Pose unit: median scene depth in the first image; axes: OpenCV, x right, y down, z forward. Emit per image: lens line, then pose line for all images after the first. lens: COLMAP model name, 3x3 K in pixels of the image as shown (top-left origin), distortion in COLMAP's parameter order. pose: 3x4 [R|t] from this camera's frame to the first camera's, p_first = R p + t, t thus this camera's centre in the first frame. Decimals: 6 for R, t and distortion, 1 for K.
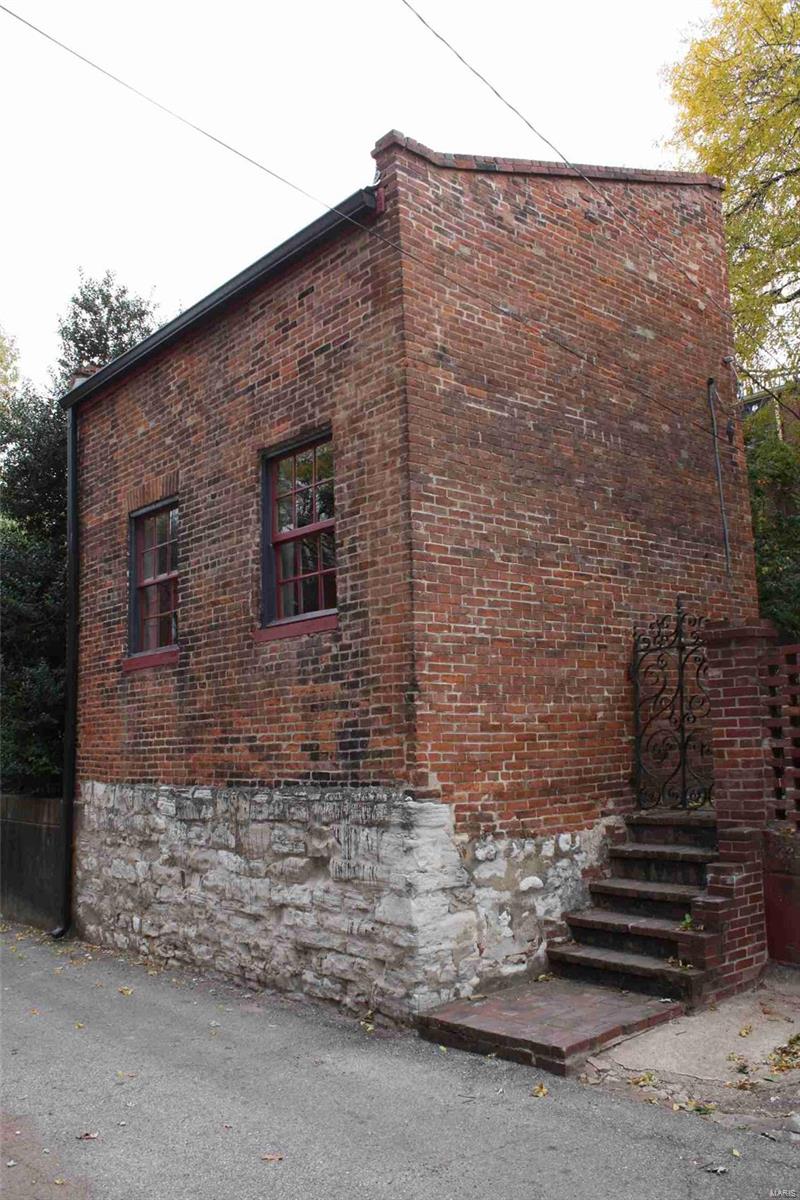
lens RADIAL K [[1012.8, 0, 400.3], [0, 1012.8, 600.2], [0, 0, 1]] dist [-0.101173, 0.008353]
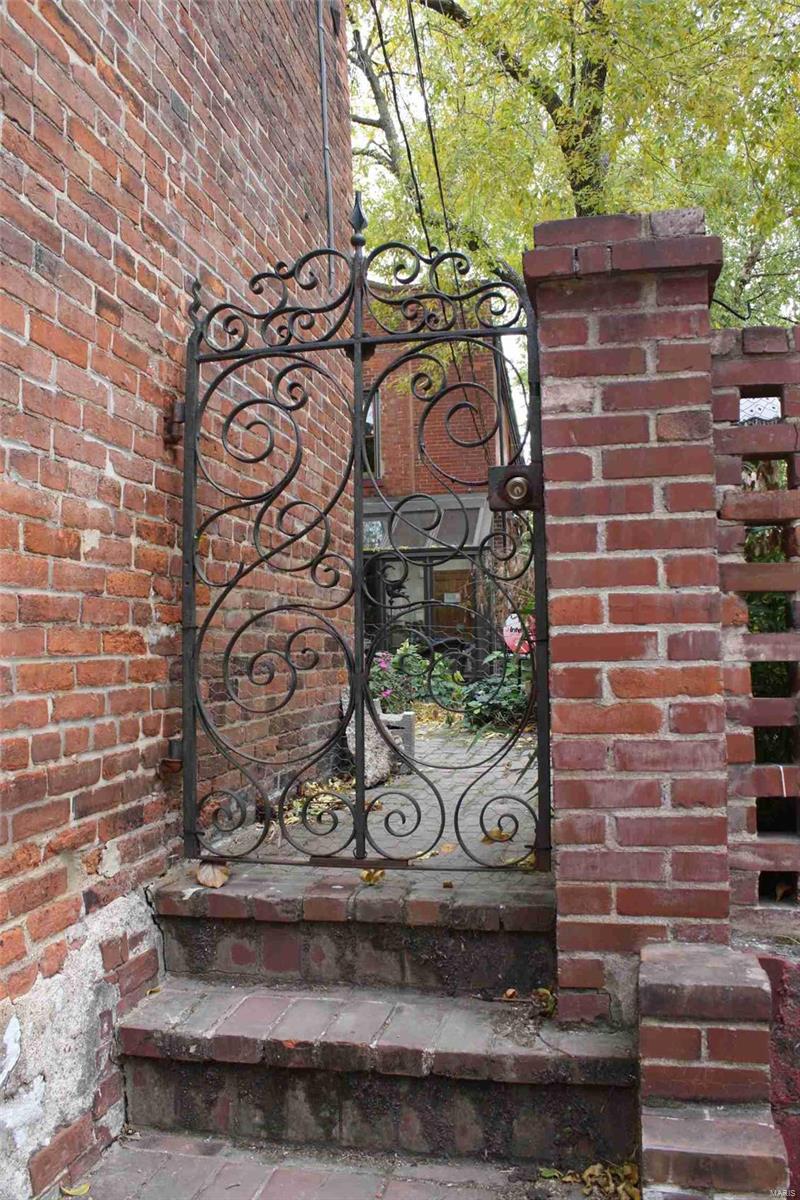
lens RADIAL K [[1012.8, 0, 396.2], [0, 1012.8, 624.0], [0, 0, 1]] dist [-0.101173, 0.008353]
pose [[0.784388, 0.032472, 0.619420, 0.096775], [-0.088087, 0.994339, 0.059420, 0.114347], [-0.613984, -0.101172, 0.782808, 0.743671]]
